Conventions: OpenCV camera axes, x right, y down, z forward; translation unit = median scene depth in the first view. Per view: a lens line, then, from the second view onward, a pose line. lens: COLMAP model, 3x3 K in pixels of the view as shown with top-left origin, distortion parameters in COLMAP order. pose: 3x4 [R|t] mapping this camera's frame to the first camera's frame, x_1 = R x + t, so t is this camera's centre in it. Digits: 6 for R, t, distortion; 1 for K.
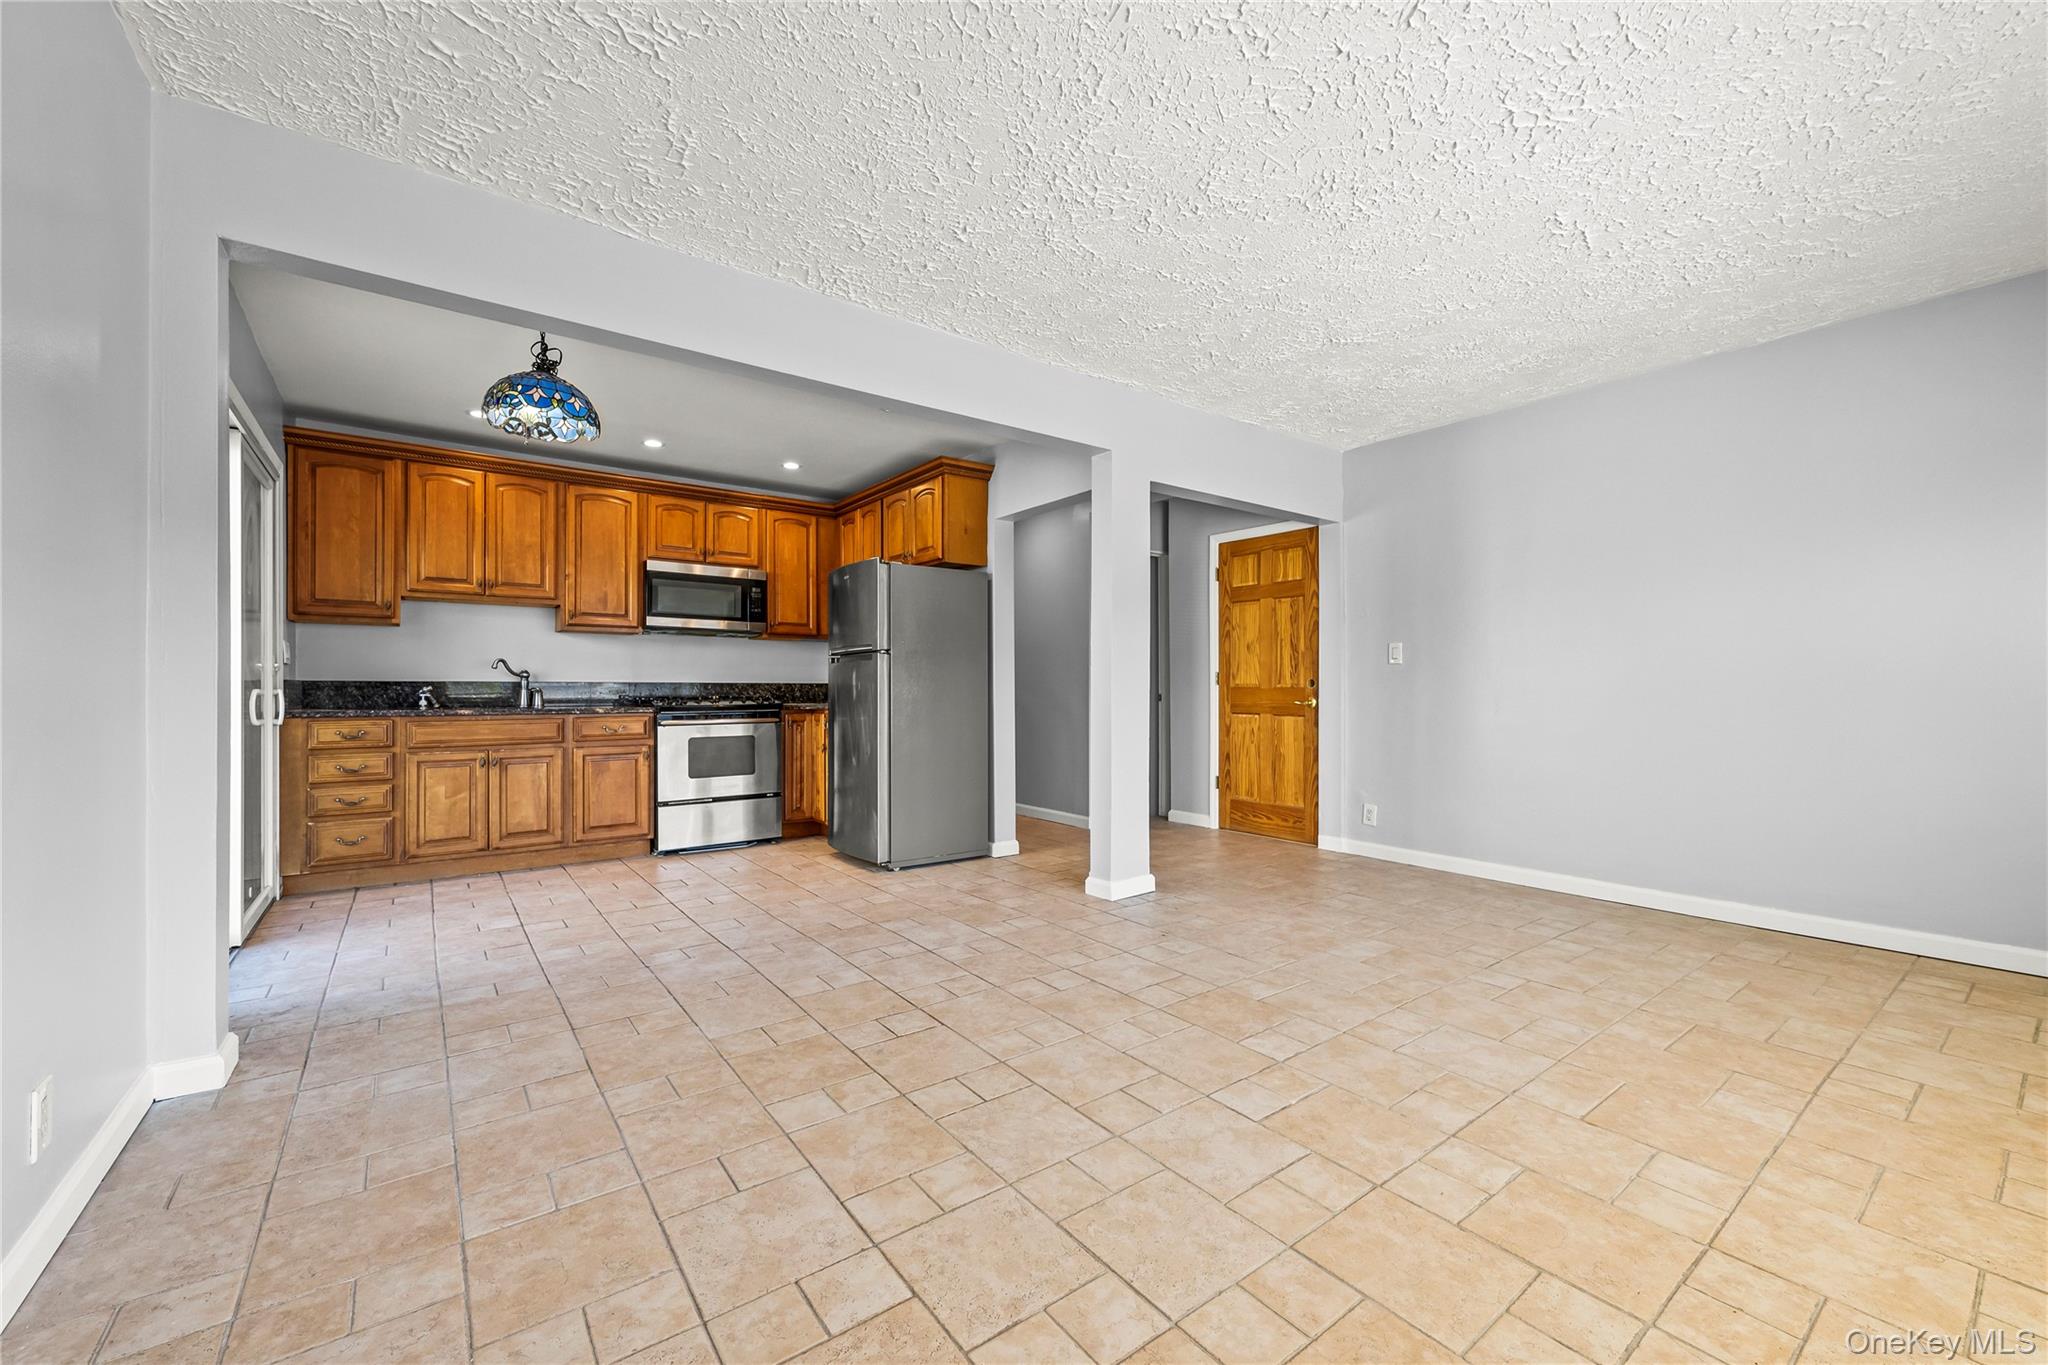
lens RADIAL K [[813.7, 0, 1032.9], [0, 813.7, 680.8], [0, 0, 1]] dist [-0.003491, -0.000783]
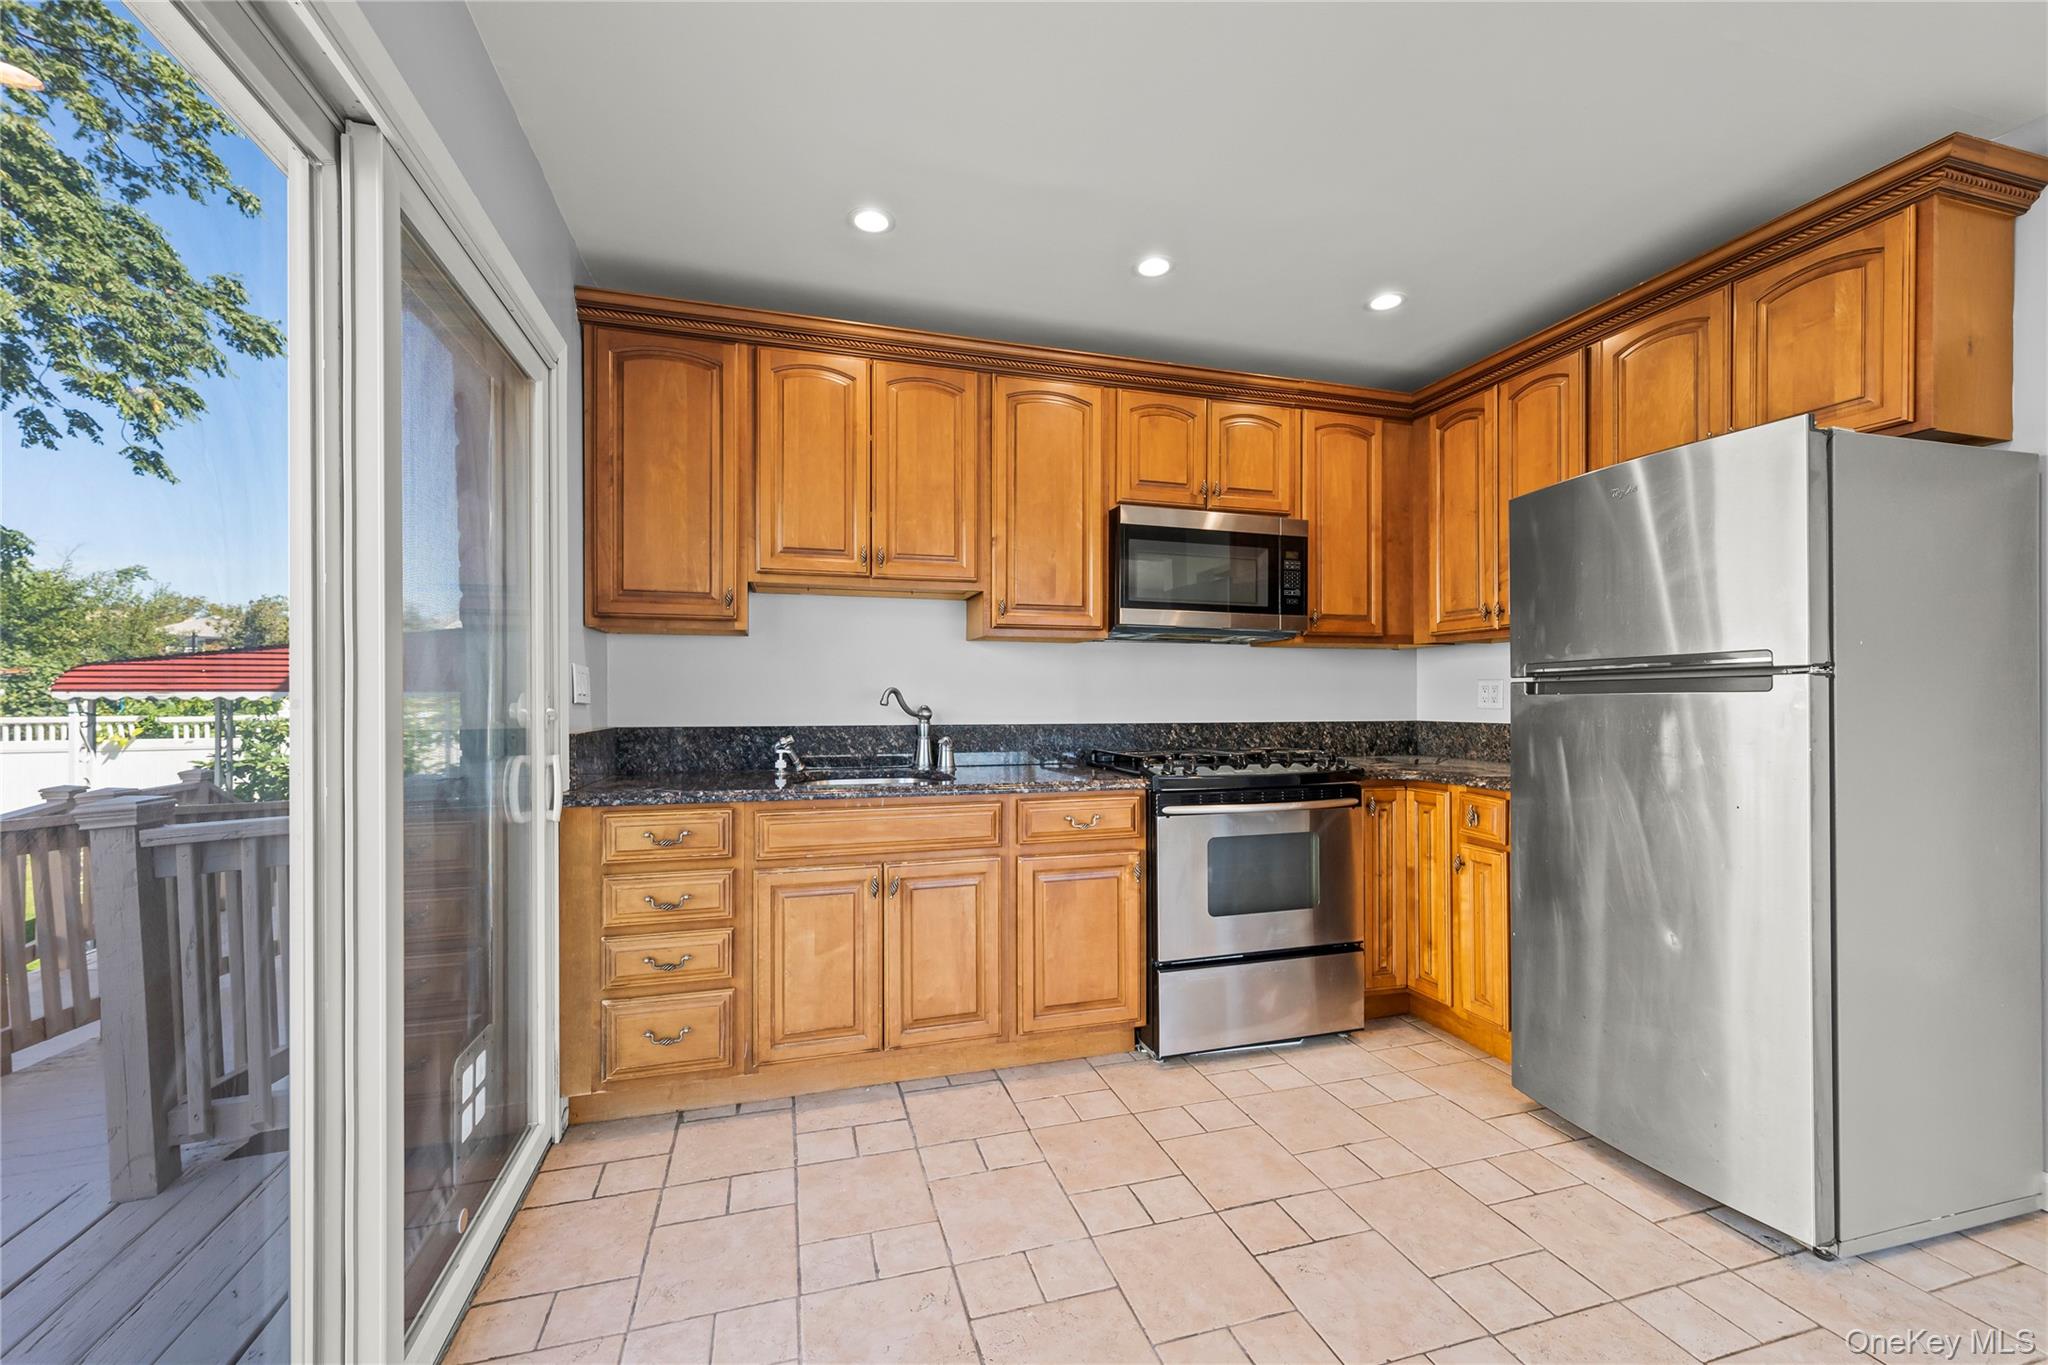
lens RADIAL K [[813.7, 0, 1016.1], [0, 813.7, 692.7], [0, 0, 1]] dist [-0.003491, -0.000783]
pose [[0.932681, -0.000867, -0.360702, -0.378096], [0.002261, 0.999992, 0.003443, -0.026618], [0.360696, -0.004027, 0.932675, 0.509869]]
